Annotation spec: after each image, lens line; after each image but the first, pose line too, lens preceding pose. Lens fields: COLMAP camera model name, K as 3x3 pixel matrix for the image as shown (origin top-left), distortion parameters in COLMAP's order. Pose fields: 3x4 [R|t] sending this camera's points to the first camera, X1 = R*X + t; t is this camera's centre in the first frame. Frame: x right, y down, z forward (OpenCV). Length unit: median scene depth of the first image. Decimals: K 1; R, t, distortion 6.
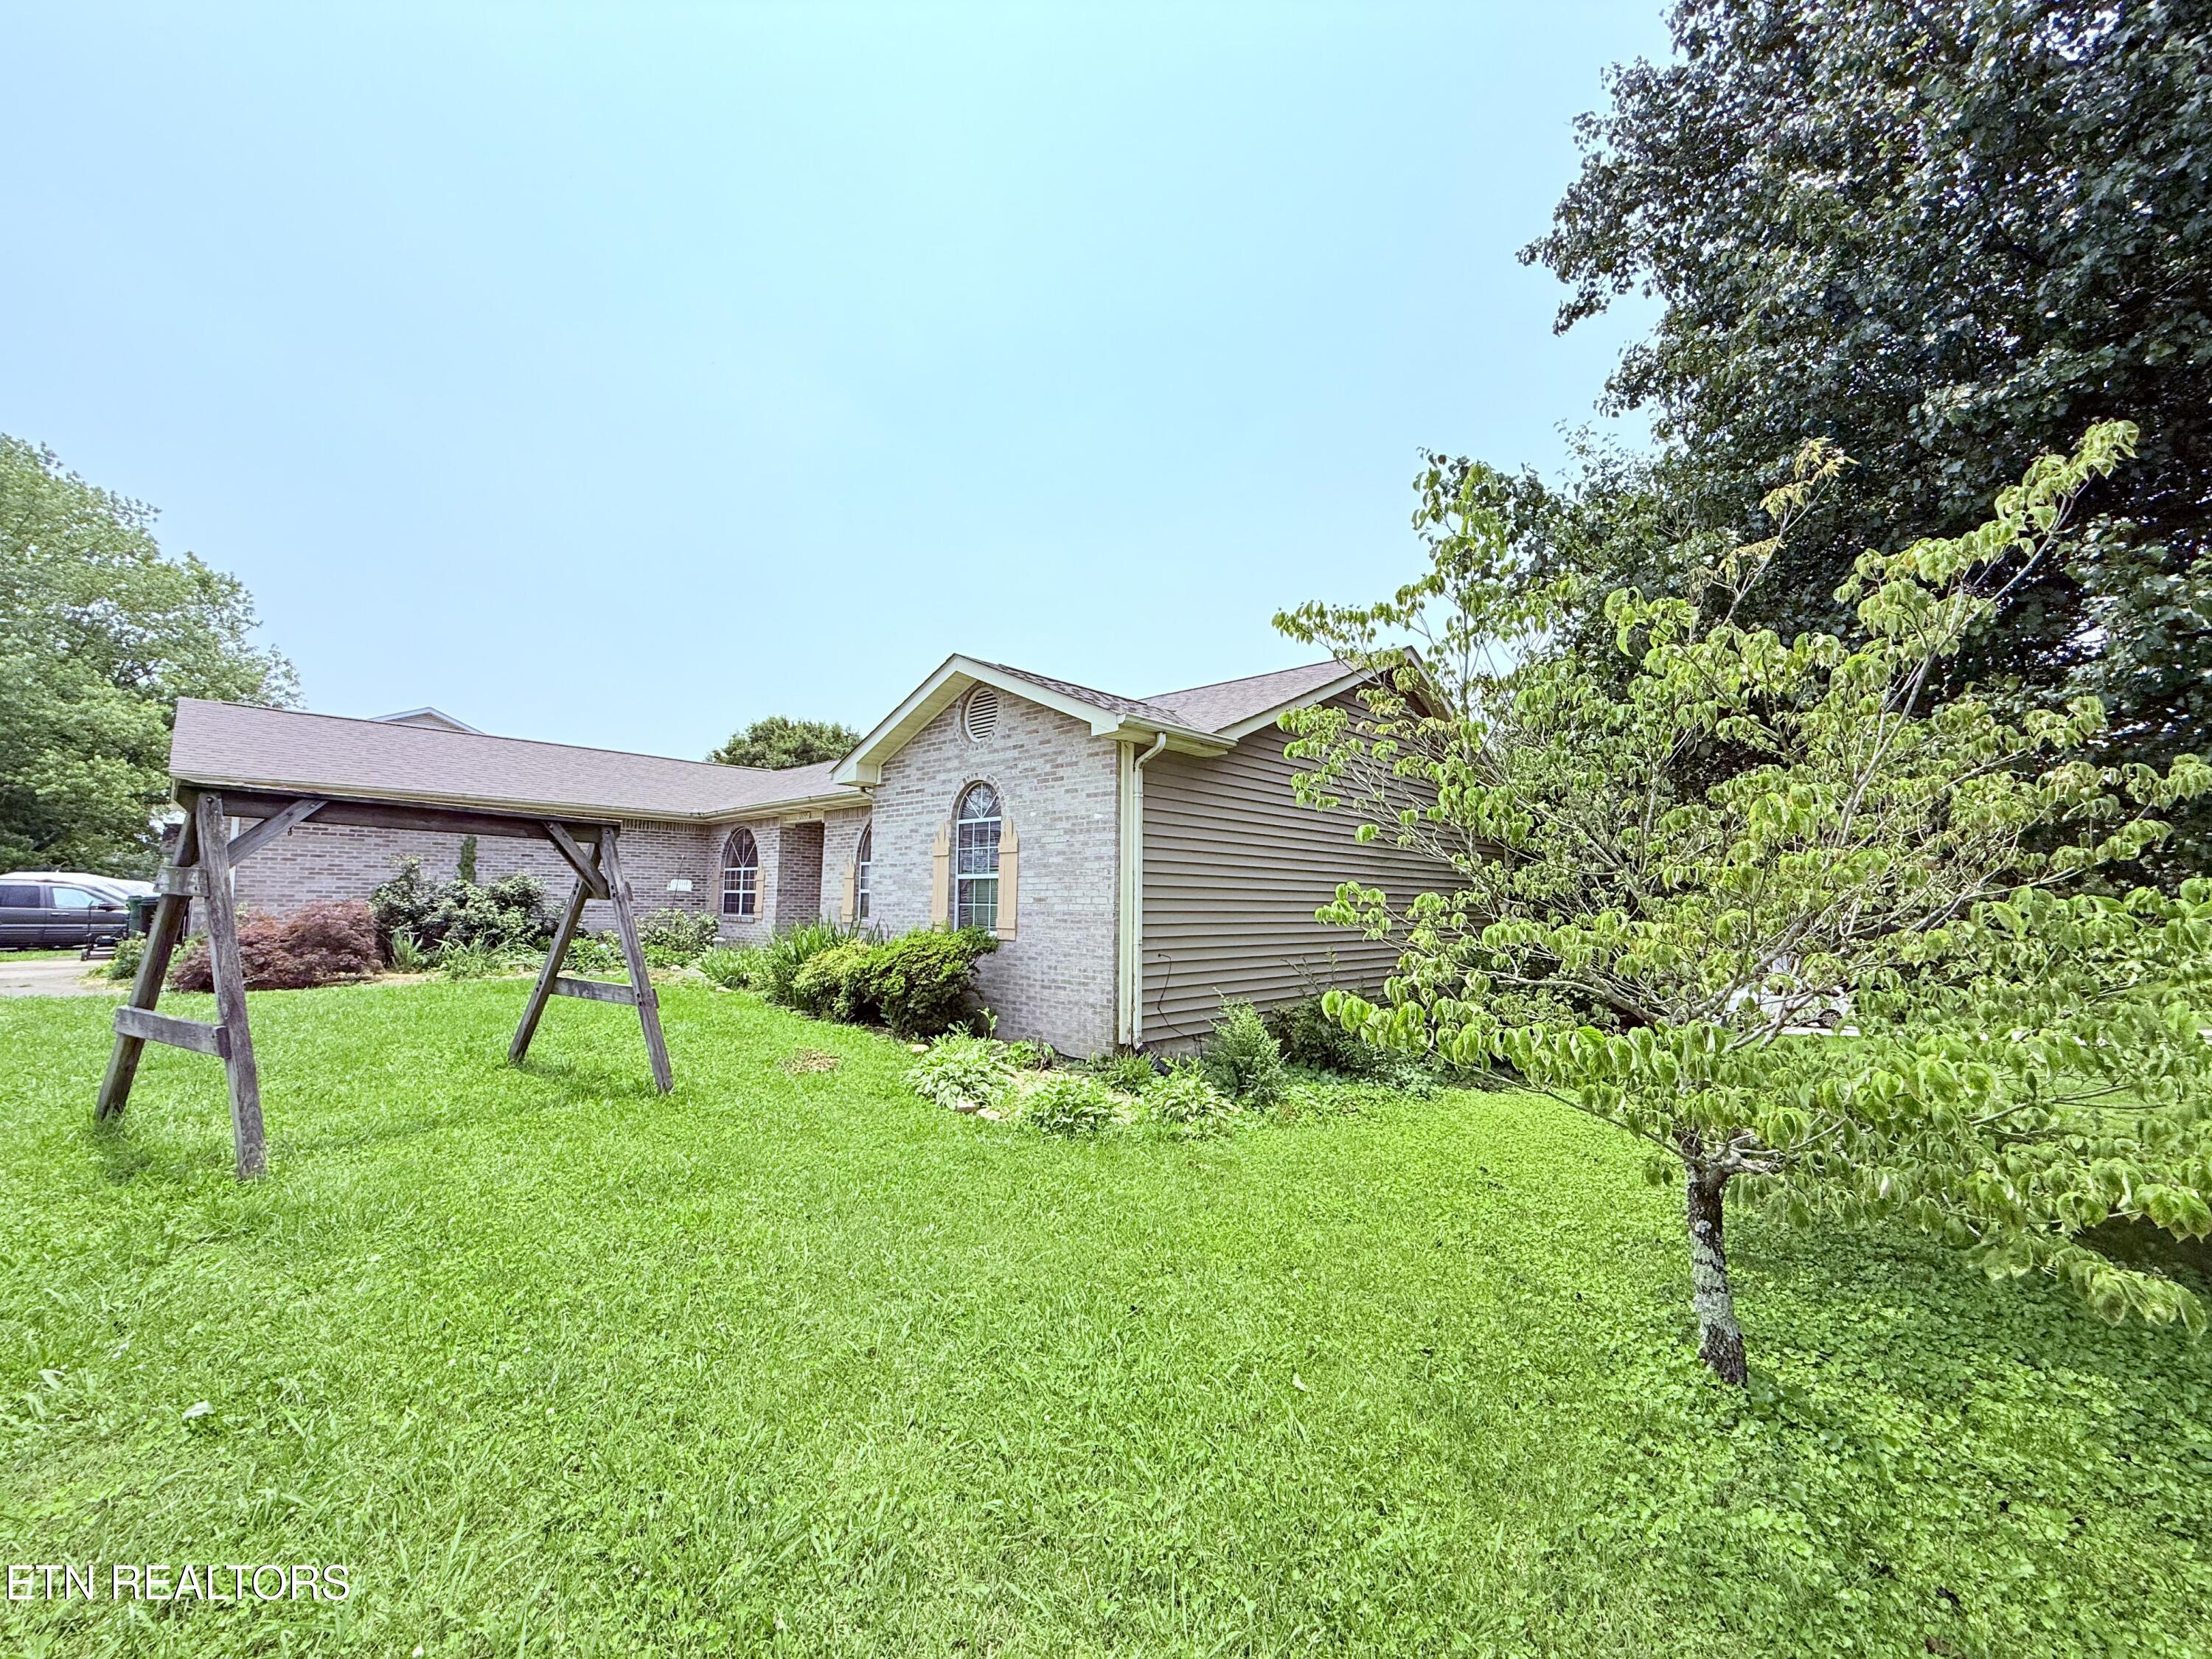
lens RADIAL K [[882.9, 0, 1103.5], [0, 882.9, 827.4], [0, 0, 1]] dist [0.000126, 0.000847]
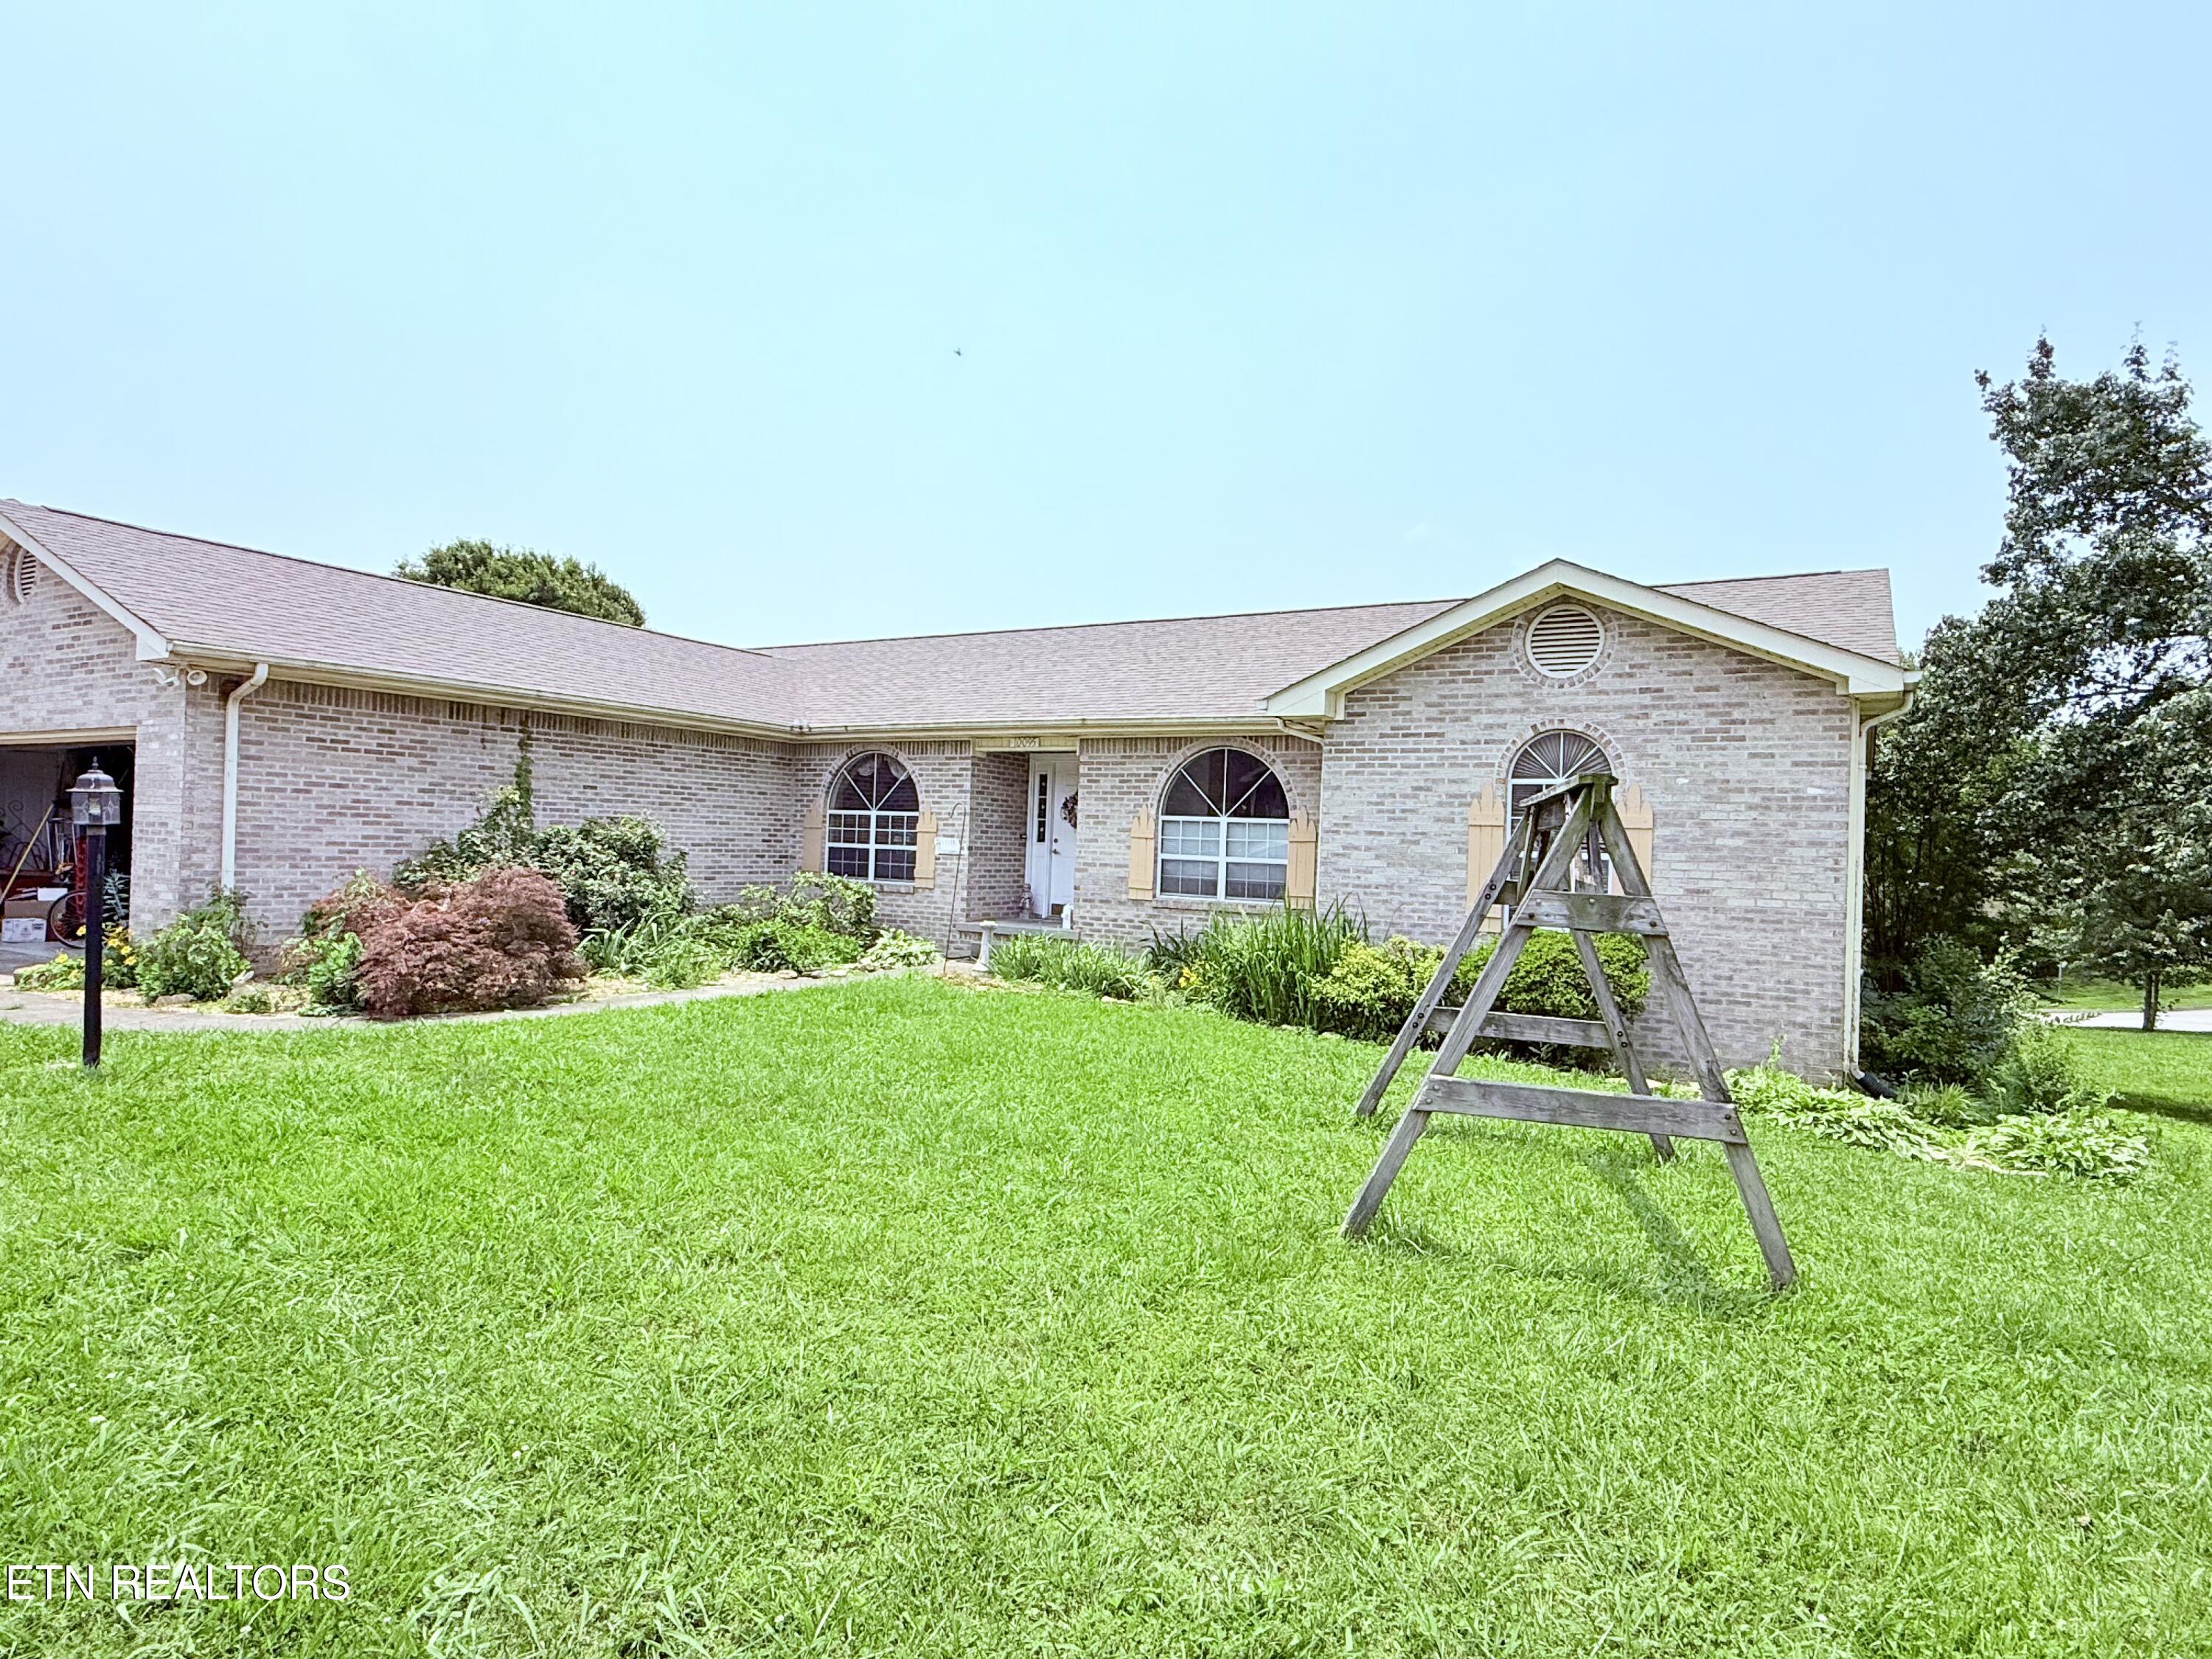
lens RADIAL K [[1276.3, 0, 1107.8], [0, 1276.3, 828.8], [0, 0, 1]] dist [0.000945, 0.000317]
pose [[0.973276, 0.022052, 0.228579, -1.038133], [-0.039847, 0.996497, 0.073529, -0.044513], [-0.226157, -0.080672, 0.970745, 0.024496]]
